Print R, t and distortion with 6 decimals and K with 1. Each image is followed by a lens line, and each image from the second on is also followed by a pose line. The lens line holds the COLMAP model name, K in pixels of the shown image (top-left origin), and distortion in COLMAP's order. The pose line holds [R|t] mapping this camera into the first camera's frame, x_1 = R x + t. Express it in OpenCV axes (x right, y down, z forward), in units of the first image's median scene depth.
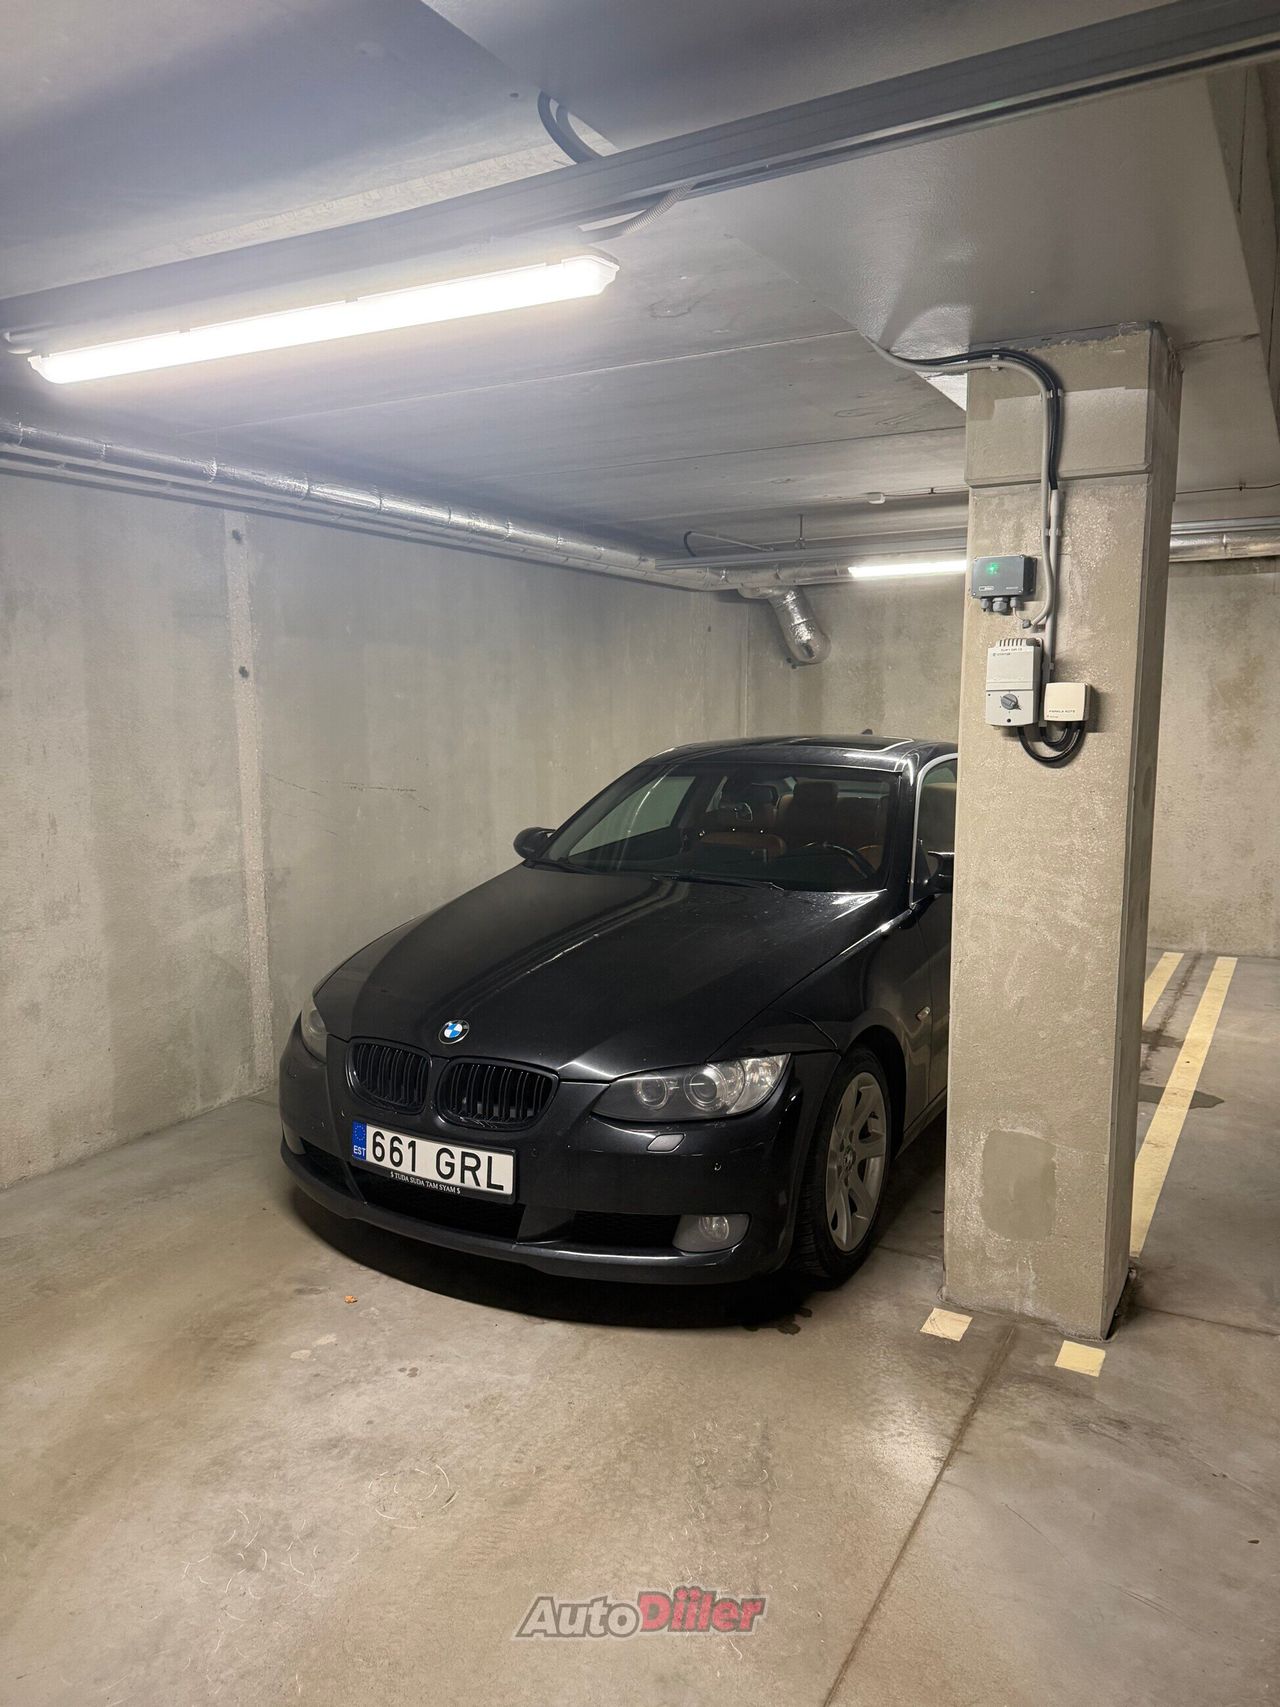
lens RADIAL K [[1160.6, 0, 608.8], [0, 1160.6, 884.5], [0, 0, 1]] dist [-0.004781, -0.019859]
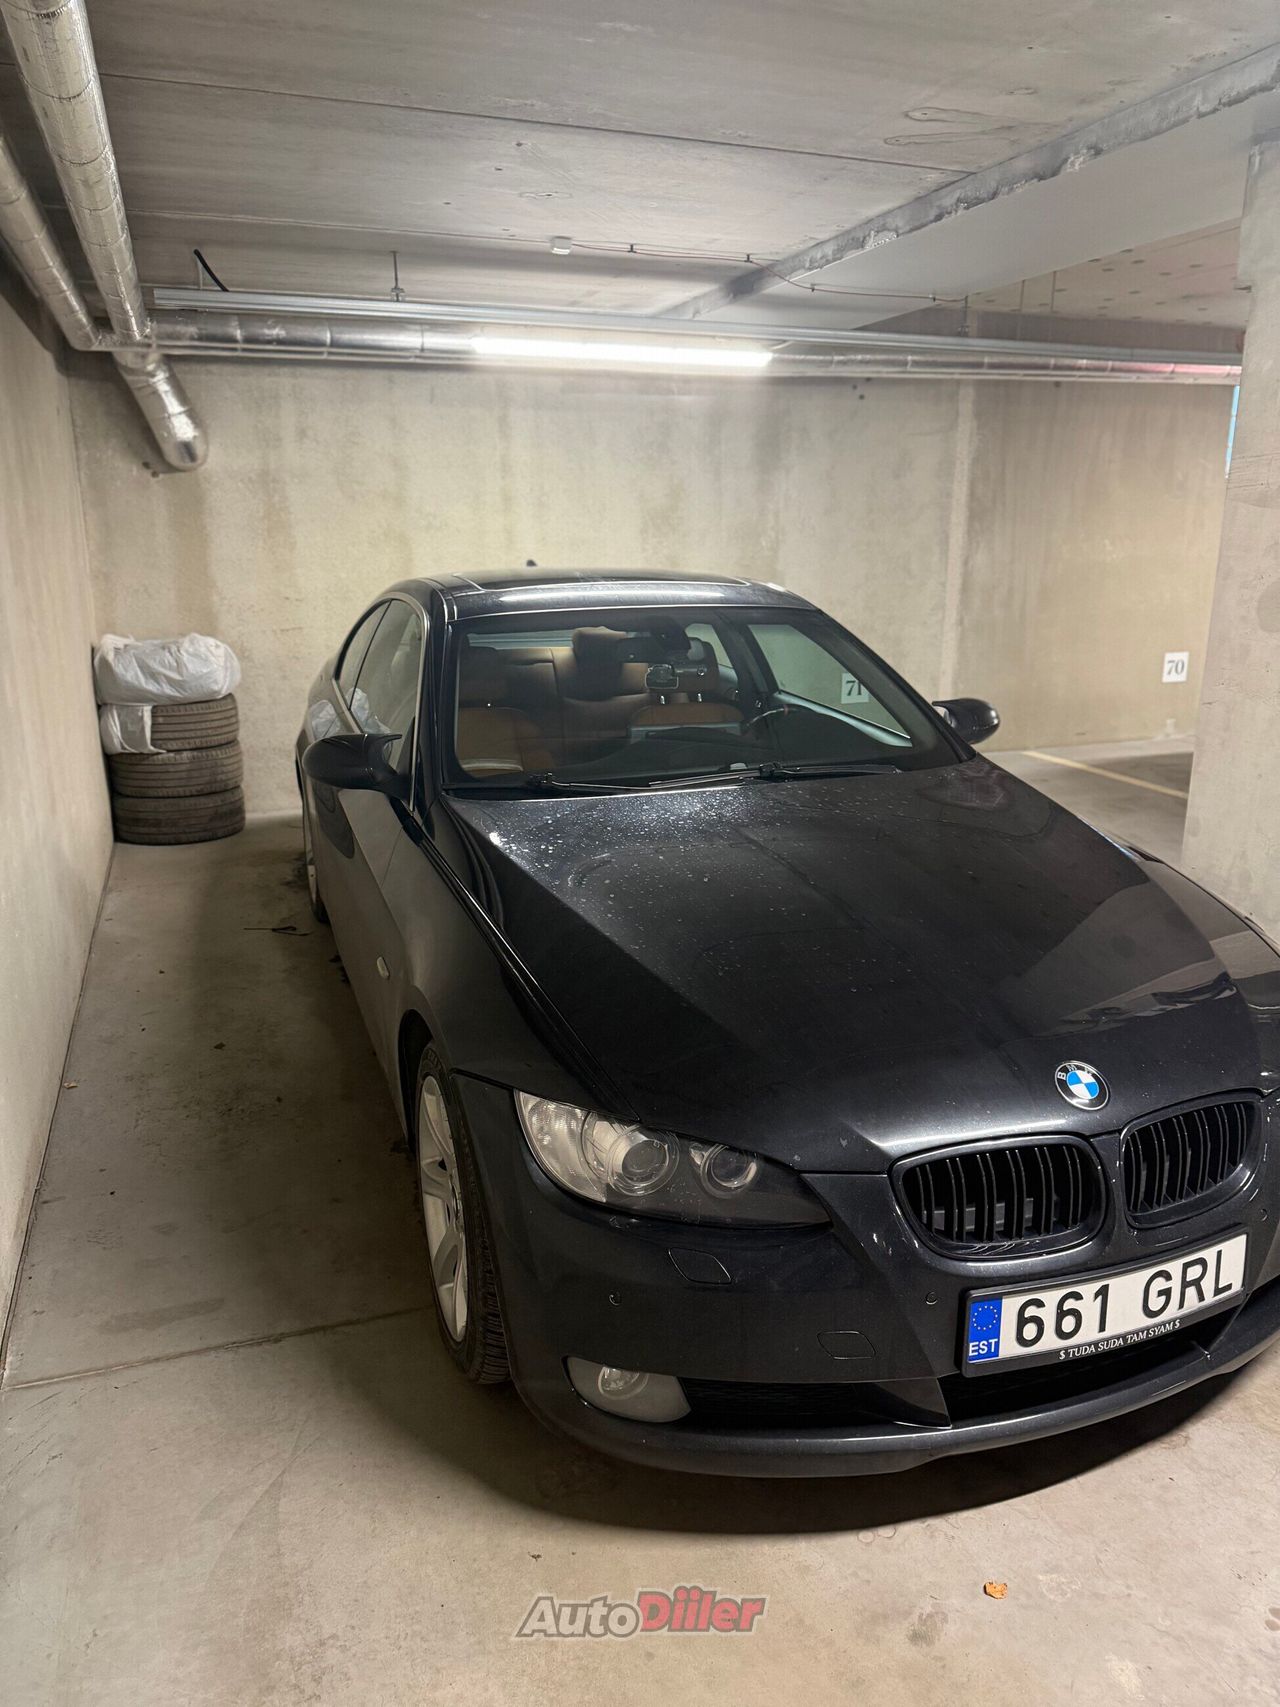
lens RADIAL K [[1203.9, 0, 633.6], [0, 1203.9, 894.6], [0, 0, 1]] dist [-0.021247, -0.001448]
pose [[0.642371, -0.211754, 0.736560, -0.686330], [0.108556, 0.976522, 0.186067, -0.103904], [-0.758667, -0.039566, 0.650276, 0.753005]]
